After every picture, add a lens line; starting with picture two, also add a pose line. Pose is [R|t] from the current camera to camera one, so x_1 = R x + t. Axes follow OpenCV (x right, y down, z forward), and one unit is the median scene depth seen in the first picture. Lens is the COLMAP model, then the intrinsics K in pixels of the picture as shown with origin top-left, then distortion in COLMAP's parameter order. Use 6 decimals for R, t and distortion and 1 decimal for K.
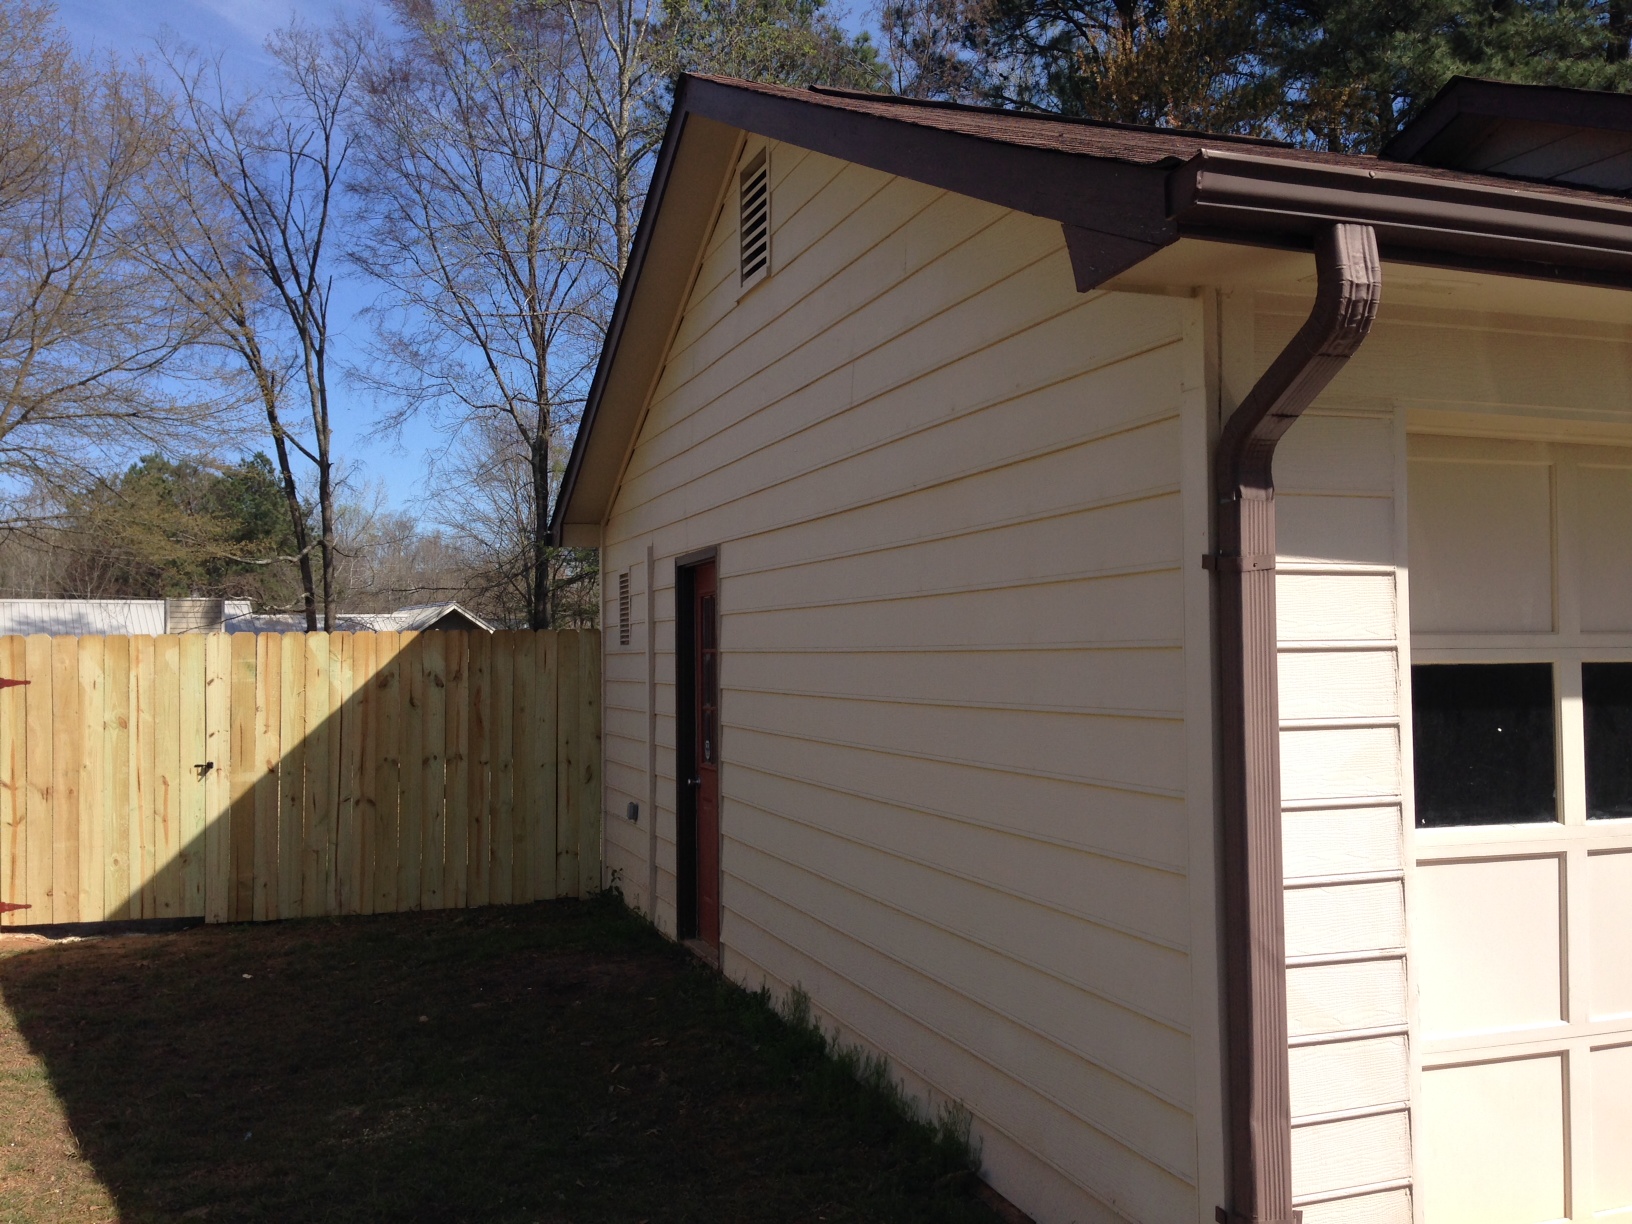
lens RADIAL K [[1575.8, 0, 816.0], [0, 1575.8, 612.0], [0, 0, 1]] dist [0.156154, -0.301967]
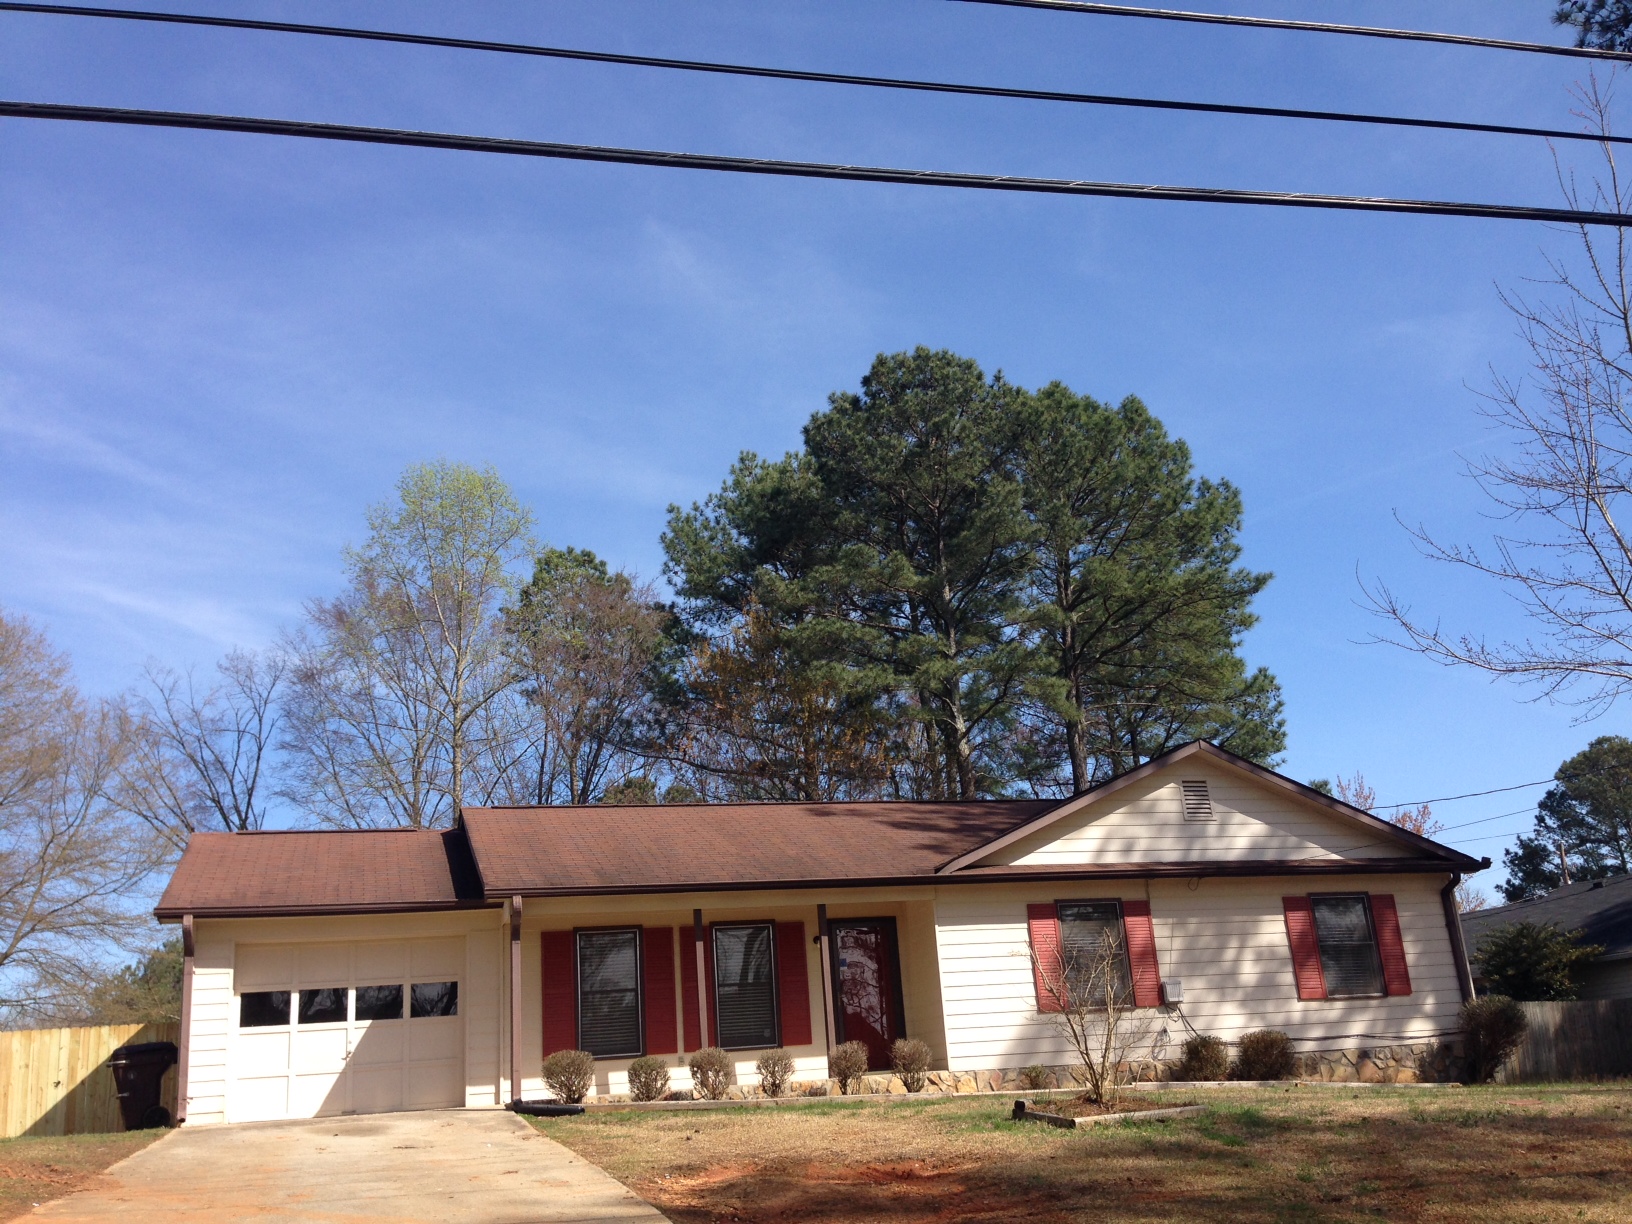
lens RADIAL K [[1575.8, 0, 816.0], [0, 1575.8, 612.0], [0, 0, 1]] dist [0.156154, -0.301967]
pose [[0.997588, -0.066481, -0.019963, 0.288536], [0.058634, 0.960996, -0.270276, 0.043929], [0.037153, 0.268454, 0.962576, -0.503324]]
